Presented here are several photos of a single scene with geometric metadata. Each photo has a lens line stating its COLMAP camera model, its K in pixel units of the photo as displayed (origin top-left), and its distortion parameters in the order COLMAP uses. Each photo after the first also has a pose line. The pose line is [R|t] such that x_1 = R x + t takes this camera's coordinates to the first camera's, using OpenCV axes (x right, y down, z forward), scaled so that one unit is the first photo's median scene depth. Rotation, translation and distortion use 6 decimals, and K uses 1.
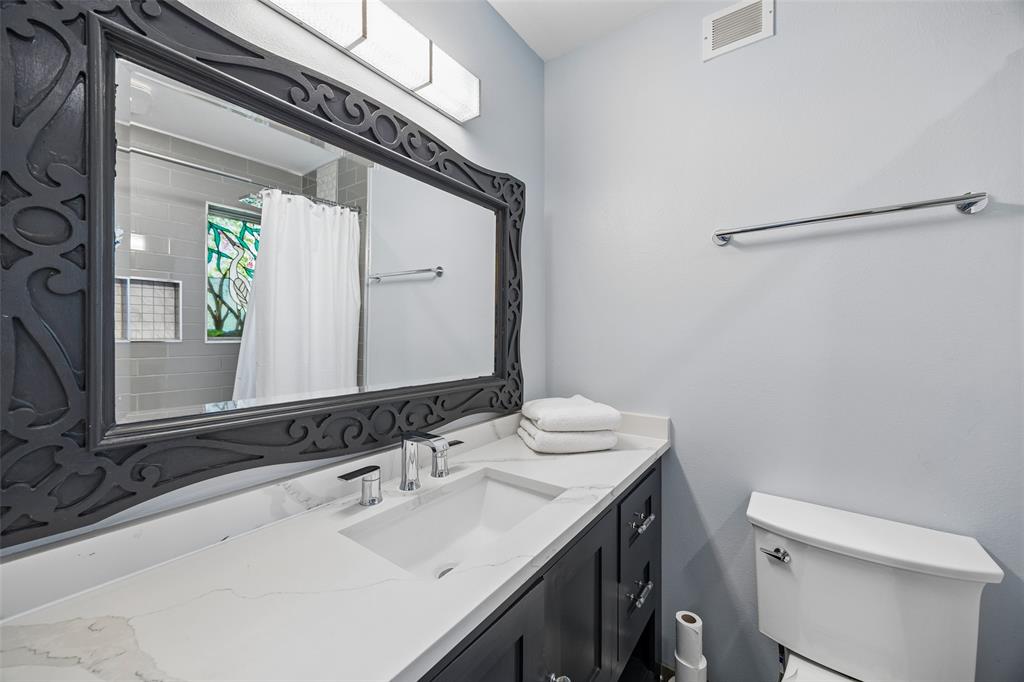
lens RADIAL K [[389.3, 0, 510.8], [0, 389.3, 339.4], [0, 0, 1]] dist [-0.002554, -0.000152]
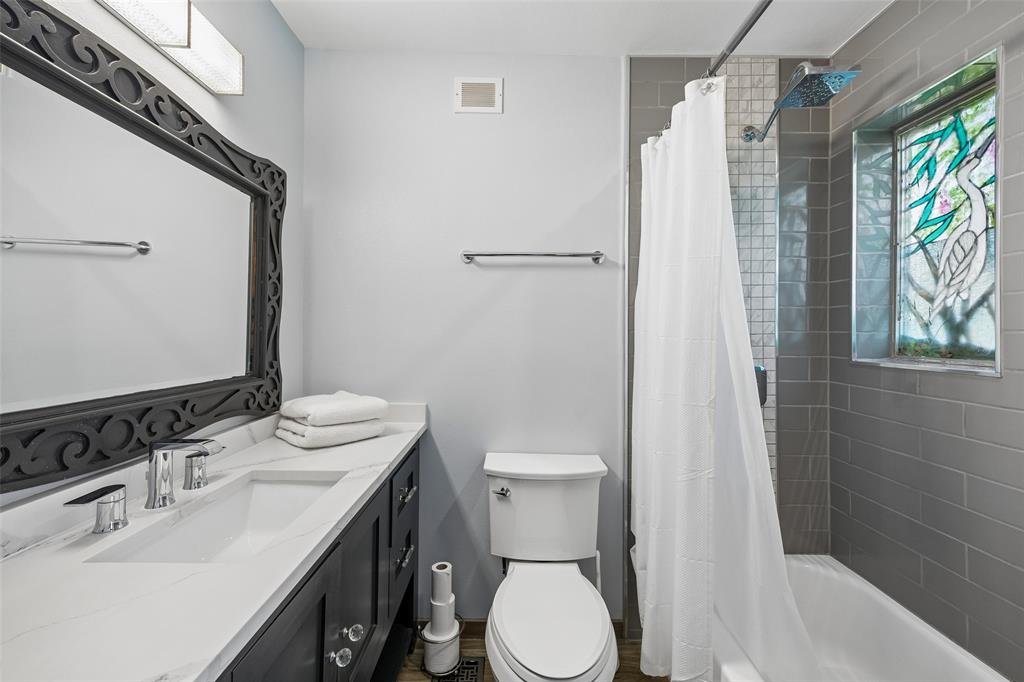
lens RADIAL K [[414.7, 0, 510.8], [0, 414.7, 332.3], [0, 0, 1]] dist [0.009893, -0.000236]
pose [[0.804014, 0.012830, 0.594472, -0.163433], [-0.006647, 0.999899, -0.012590, 0.000020], [-0.594573, 0.006171, 0.804018, -0.194200]]
